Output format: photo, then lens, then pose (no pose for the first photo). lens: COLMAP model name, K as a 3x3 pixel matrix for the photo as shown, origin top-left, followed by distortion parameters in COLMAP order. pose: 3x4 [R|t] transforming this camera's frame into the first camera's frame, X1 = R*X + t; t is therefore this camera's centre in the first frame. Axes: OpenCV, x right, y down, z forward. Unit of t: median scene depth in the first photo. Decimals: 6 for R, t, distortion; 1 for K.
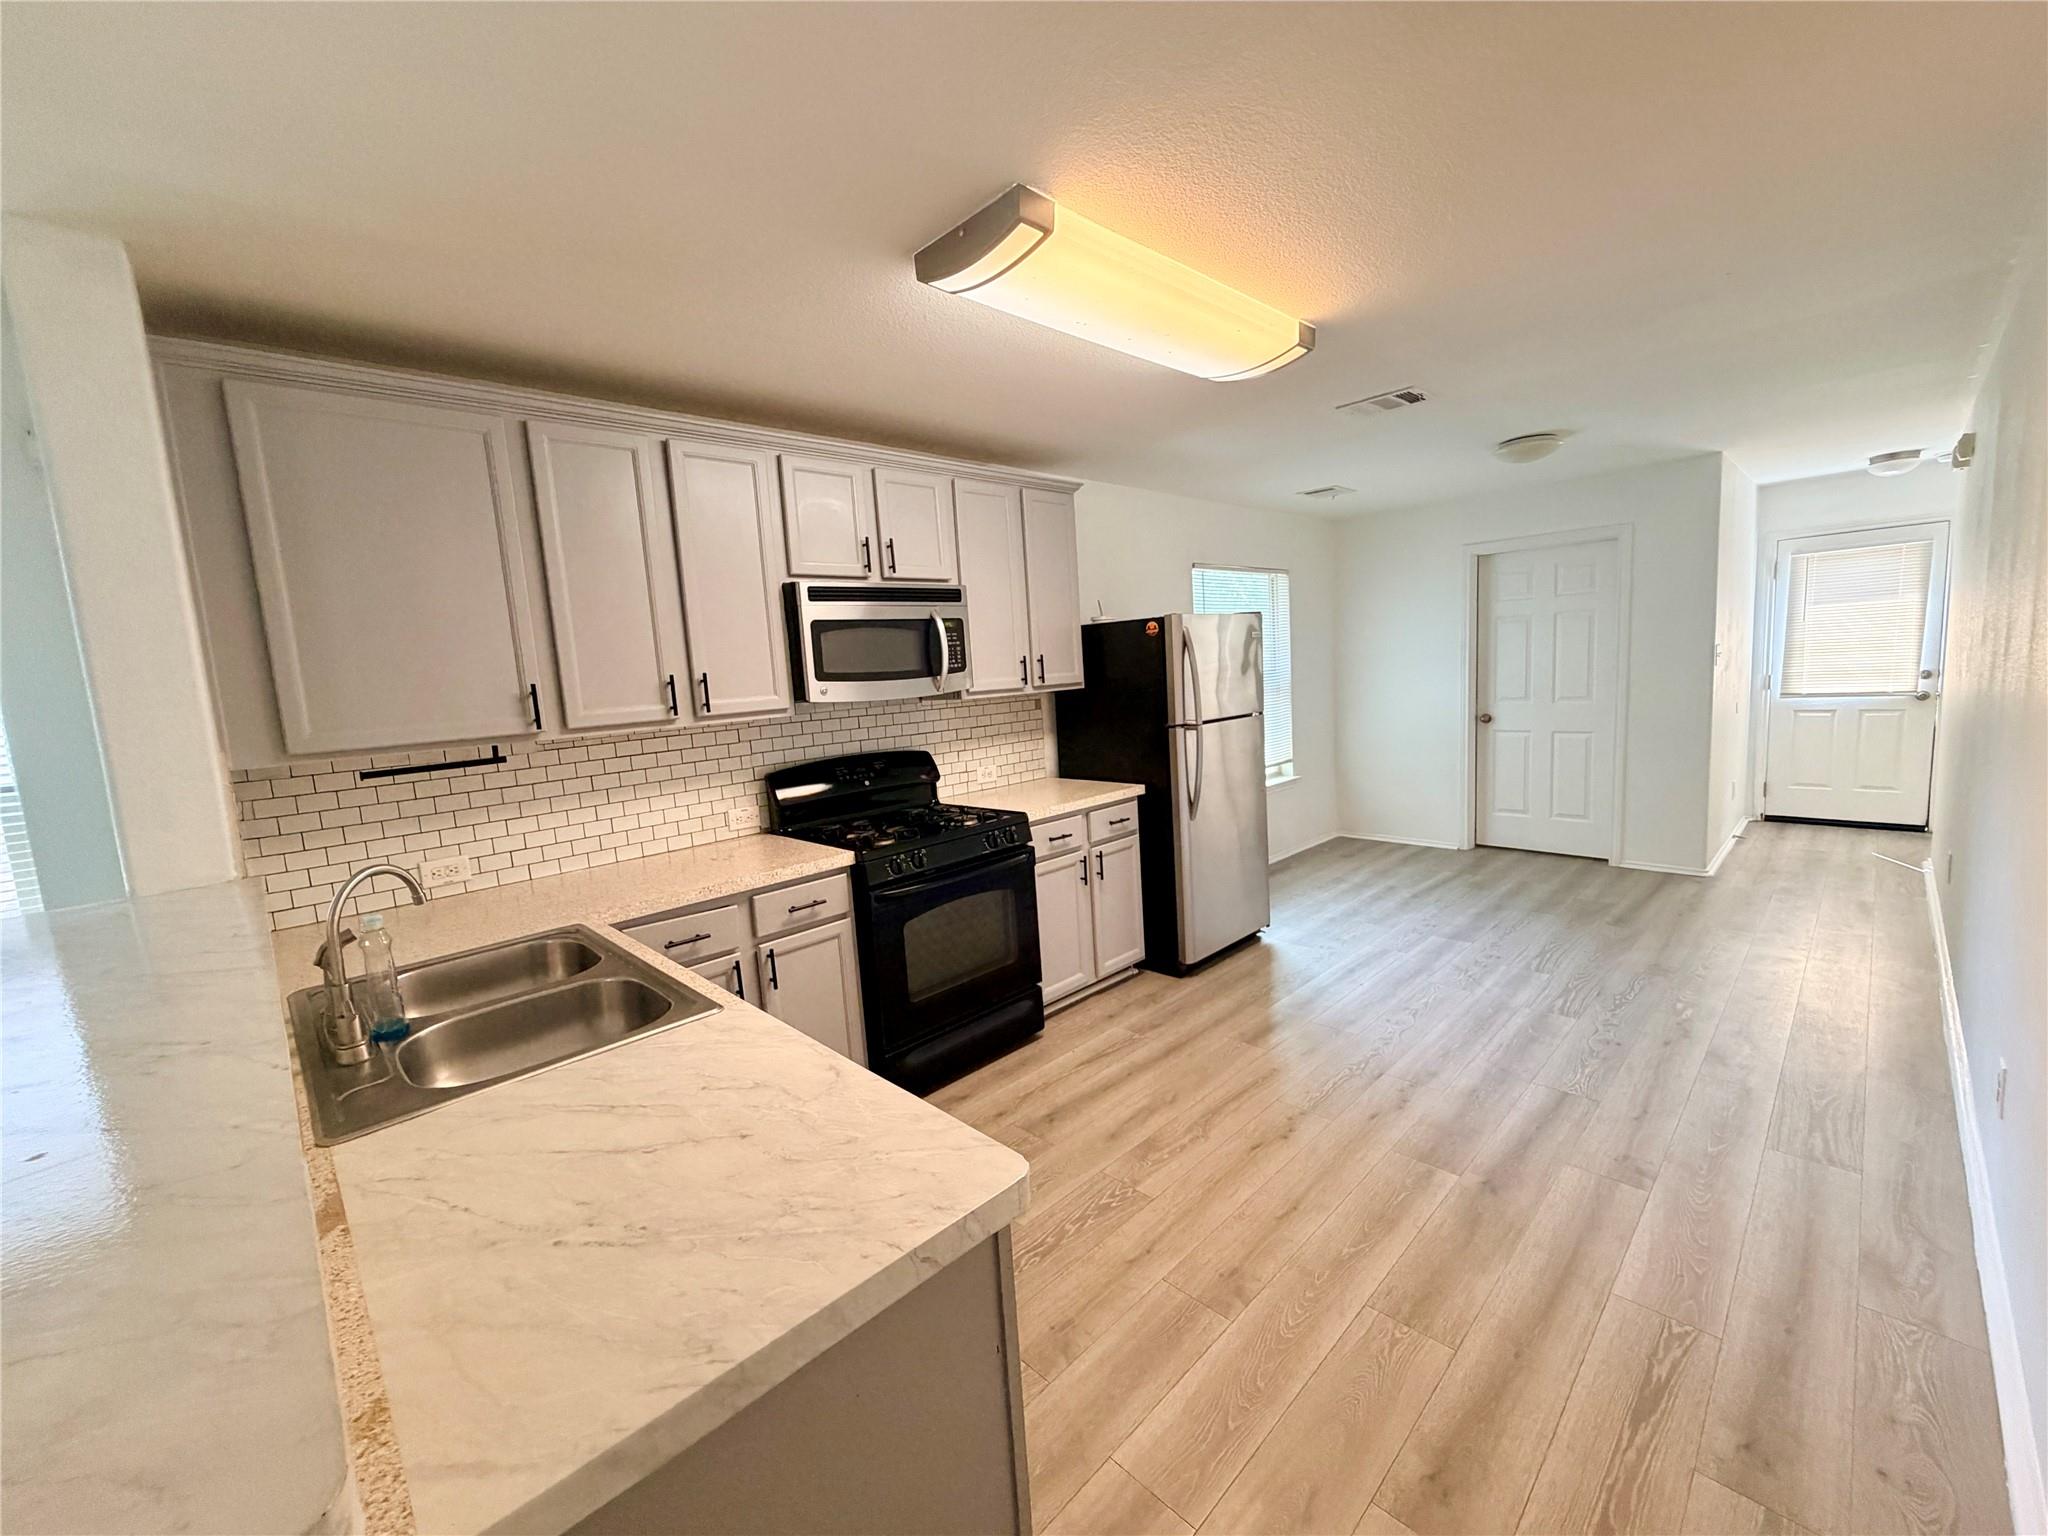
lens RADIAL K [[818.7, 0, 1014.3], [0, 818.7, 774.0], [0, 0, 1]] dist [-0.000469, -0.000742]
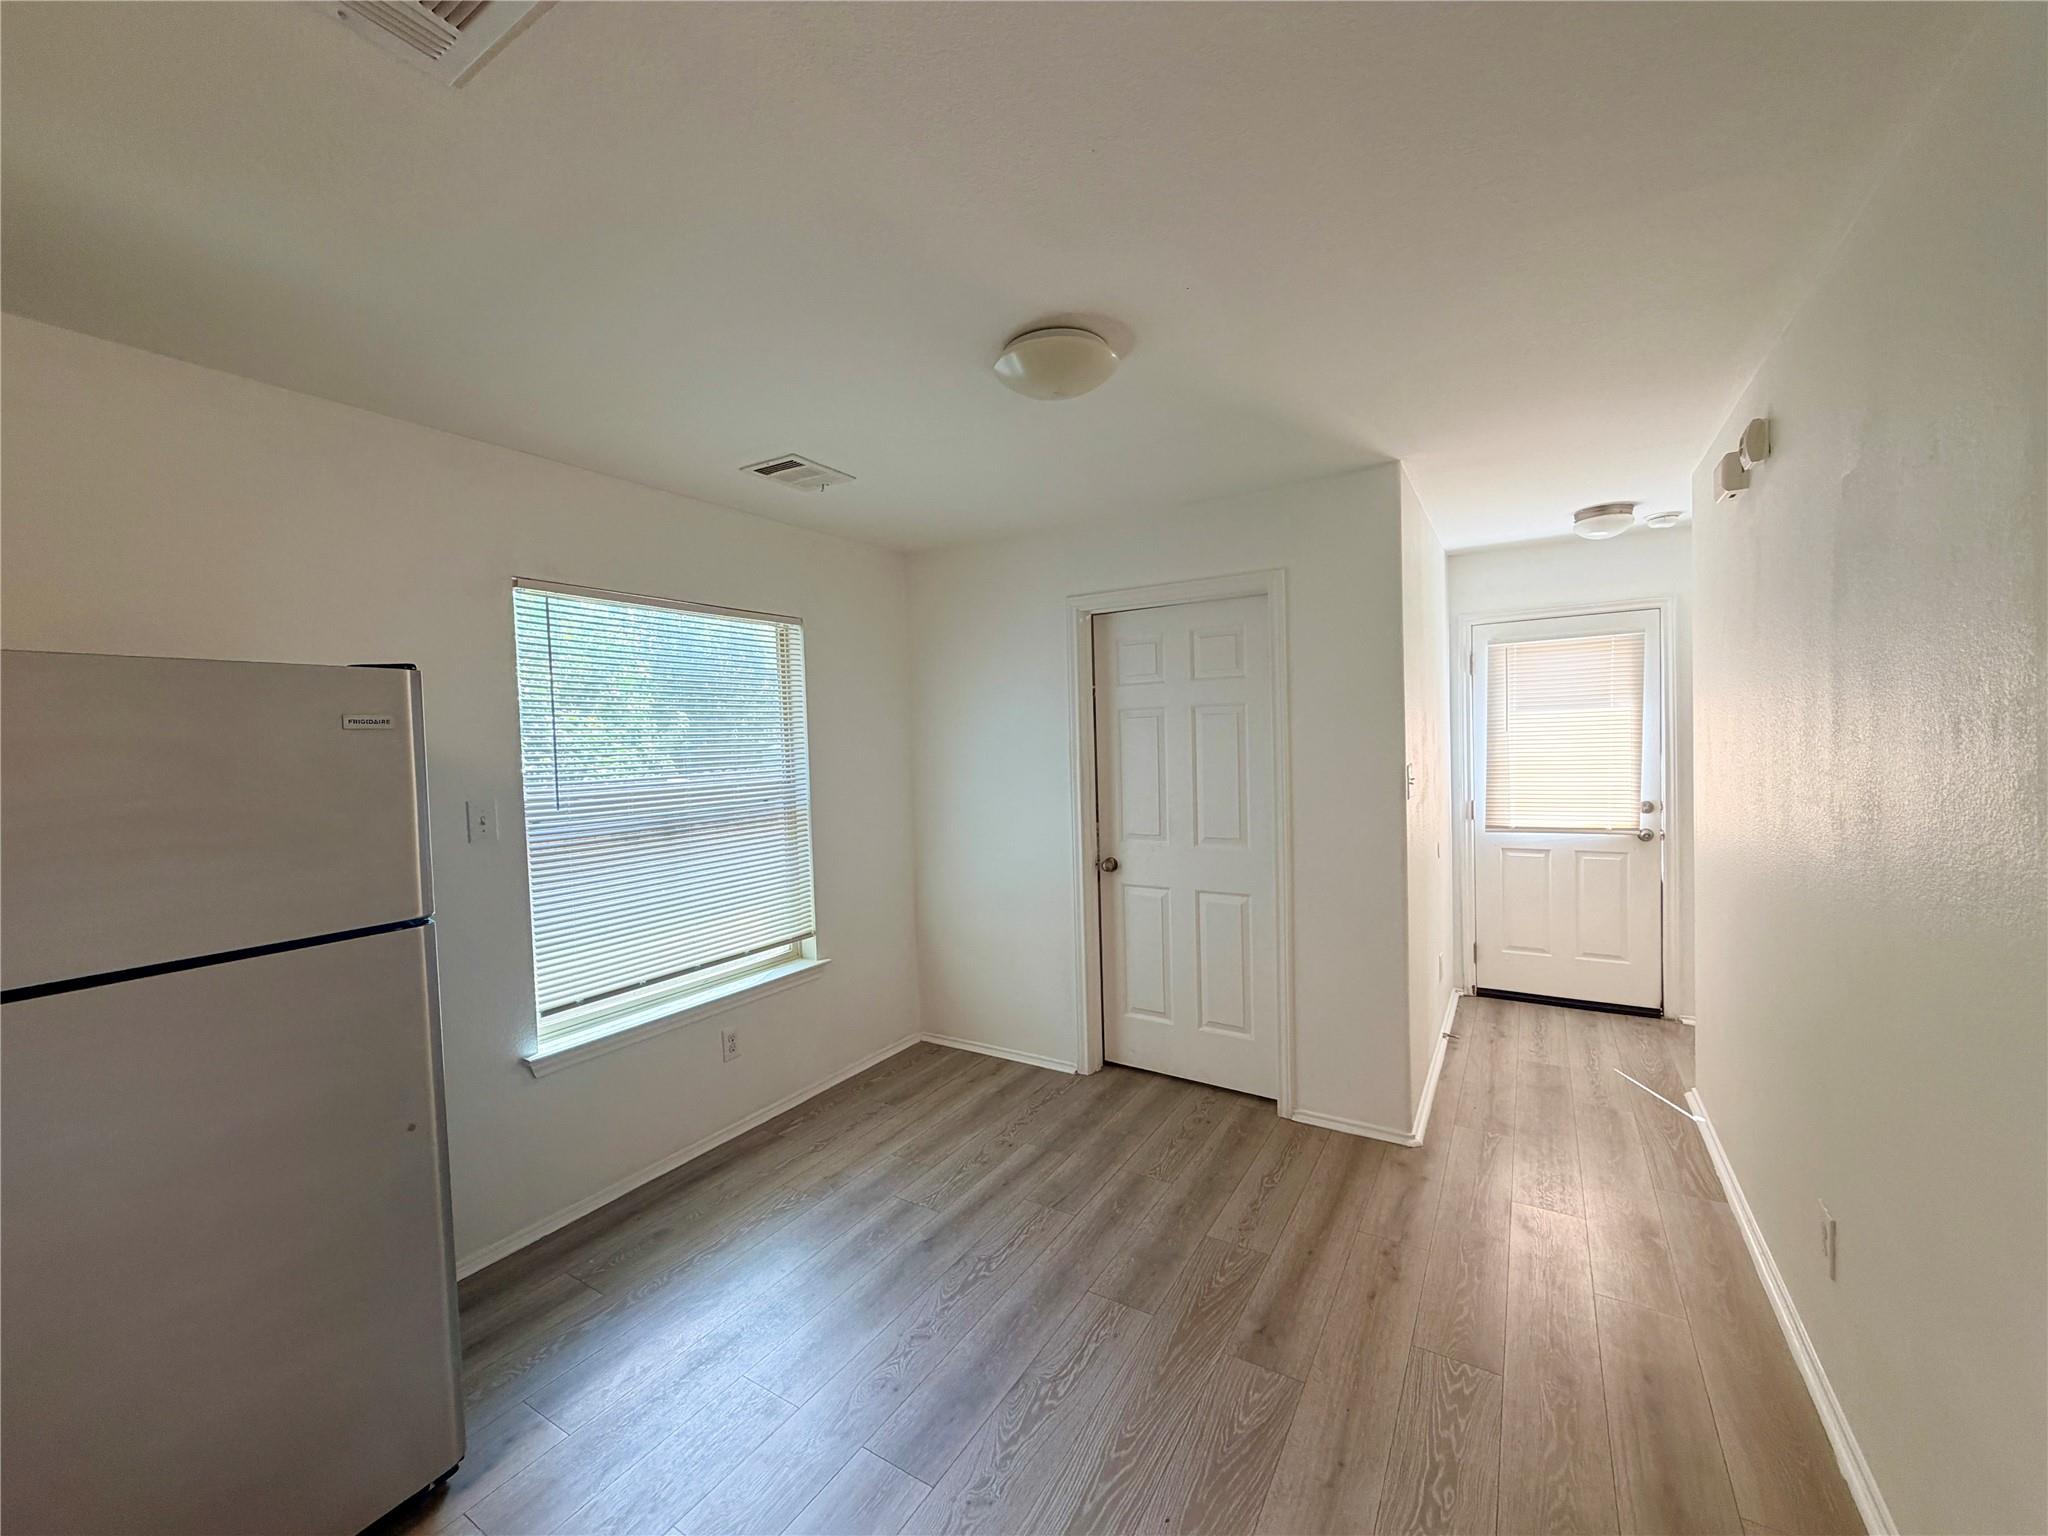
lens RADIAL K [[818.7, 0, 1015.7], [0, 818.7, 774.7], [0, 0, 1]] dist [-0.000469, -0.000742]
pose [[0.968454, 0.020377, 0.248357, 0.510780], [0.004204, 0.995173, -0.098044, -0.112556], [-0.249156, 0.095996, 0.963694, 0.583854]]
